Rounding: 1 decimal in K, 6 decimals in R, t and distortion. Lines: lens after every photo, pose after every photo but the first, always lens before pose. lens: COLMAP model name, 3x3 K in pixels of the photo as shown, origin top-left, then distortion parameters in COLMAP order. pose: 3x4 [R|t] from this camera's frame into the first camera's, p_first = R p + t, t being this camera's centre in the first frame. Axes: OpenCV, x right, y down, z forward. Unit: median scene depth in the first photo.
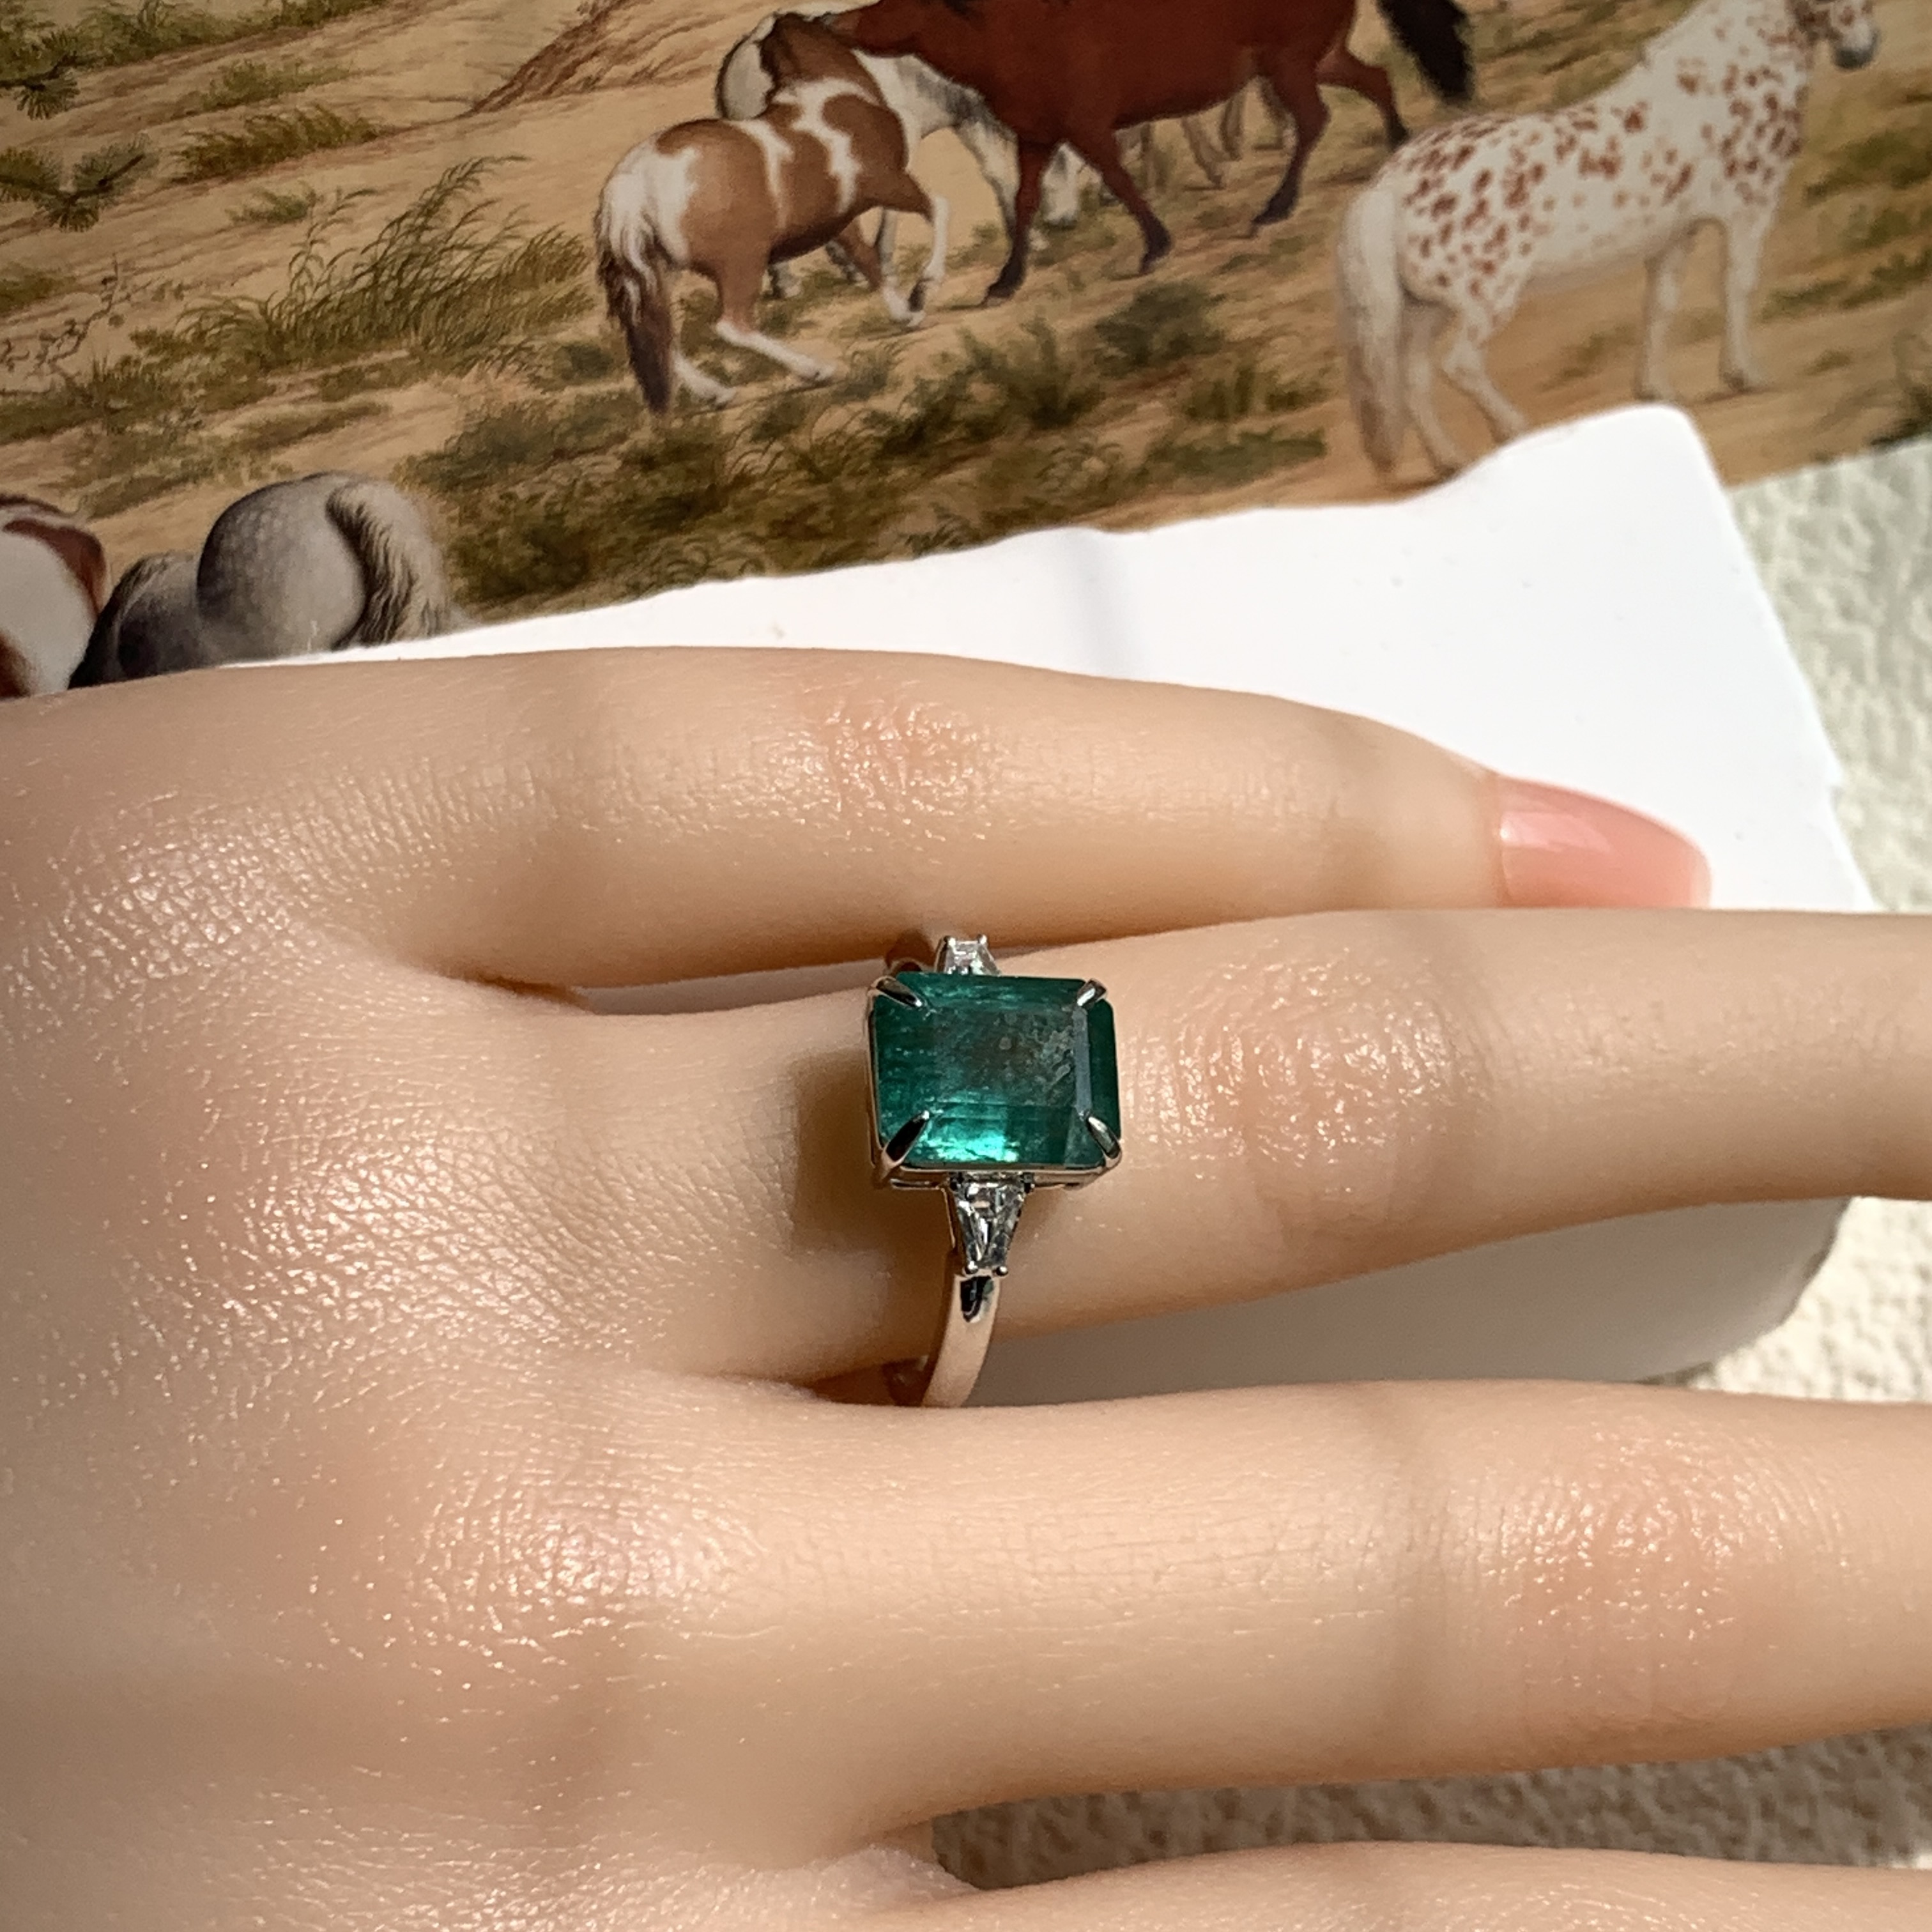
lens RADIAL K [[4145.4, 0, 984.4], [0, 4145.4, 931.8], [0, 0, 1]] dist [0.070451, 0.000000]
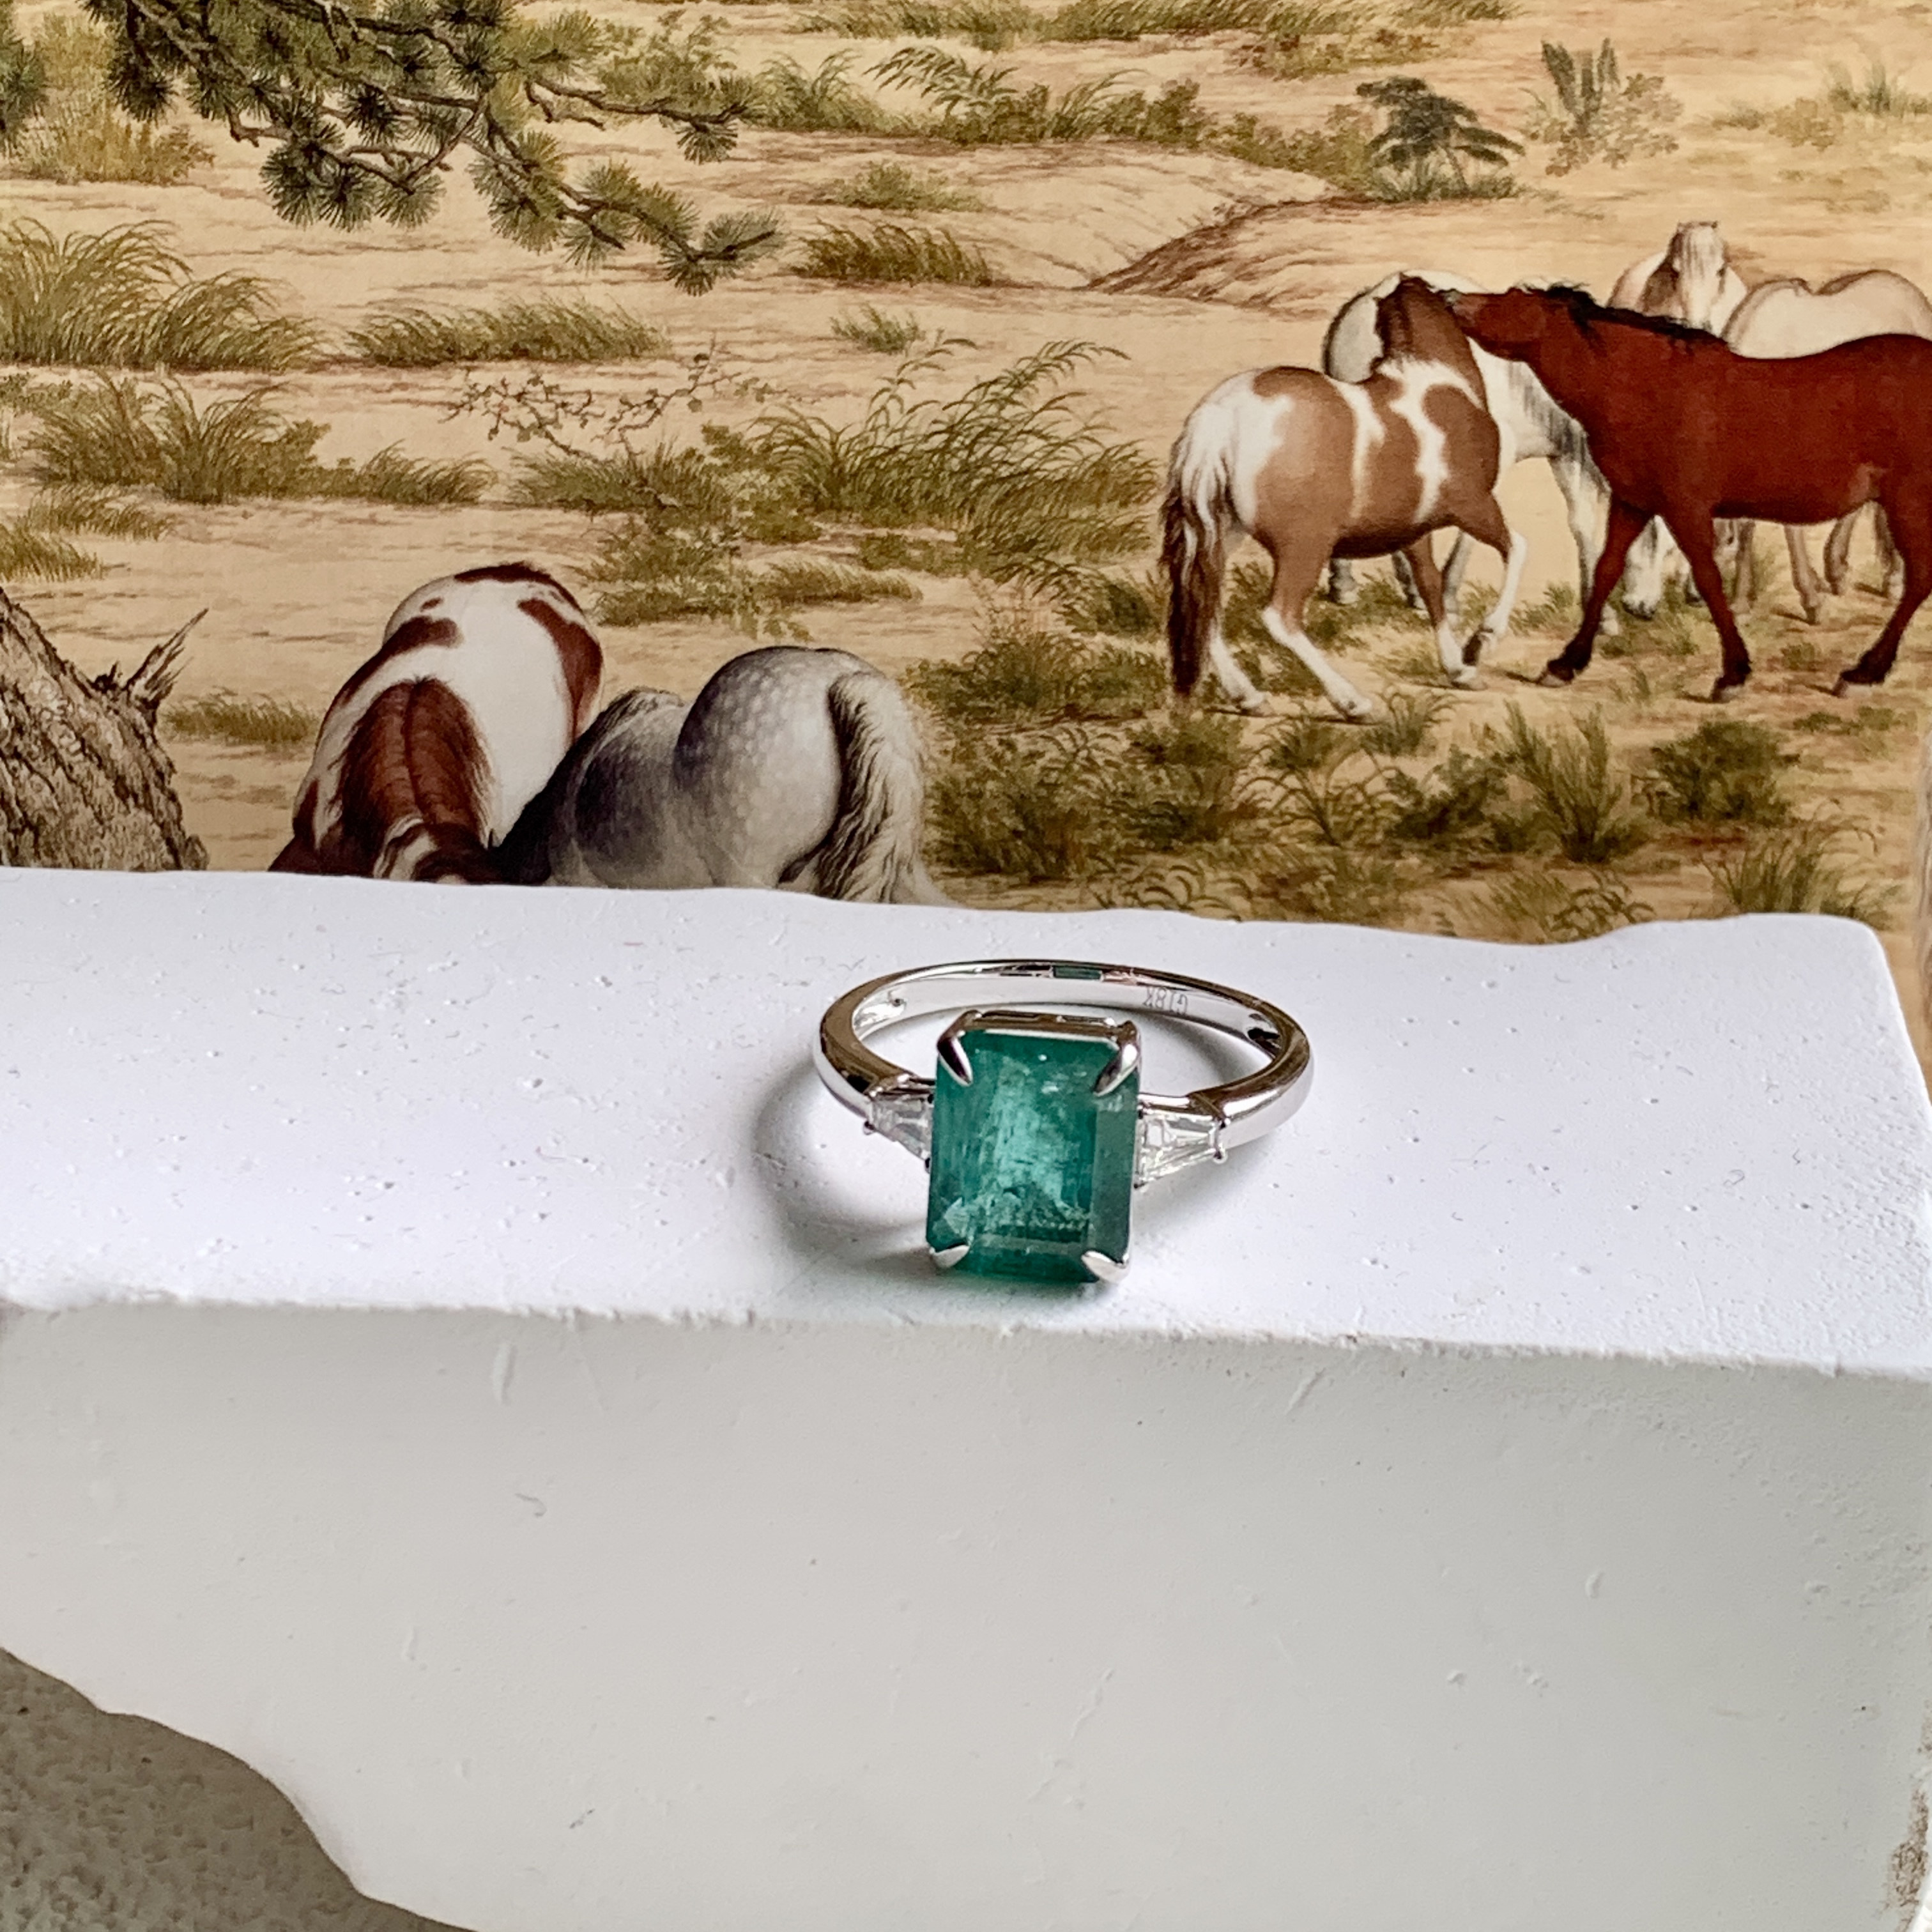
lens RADIAL K [[4145.4, 0, 958.7], [0, 4145.4, 959.3], [0, 0, 1]] dist [0.070451, 0.000000]
pose [[0.940719, 0.202616, -0.272021, 0.150281], [-0.321989, 0.785585, -0.528374, 0.458235], [0.106638, 0.584639, 0.804254, 0.259491]]
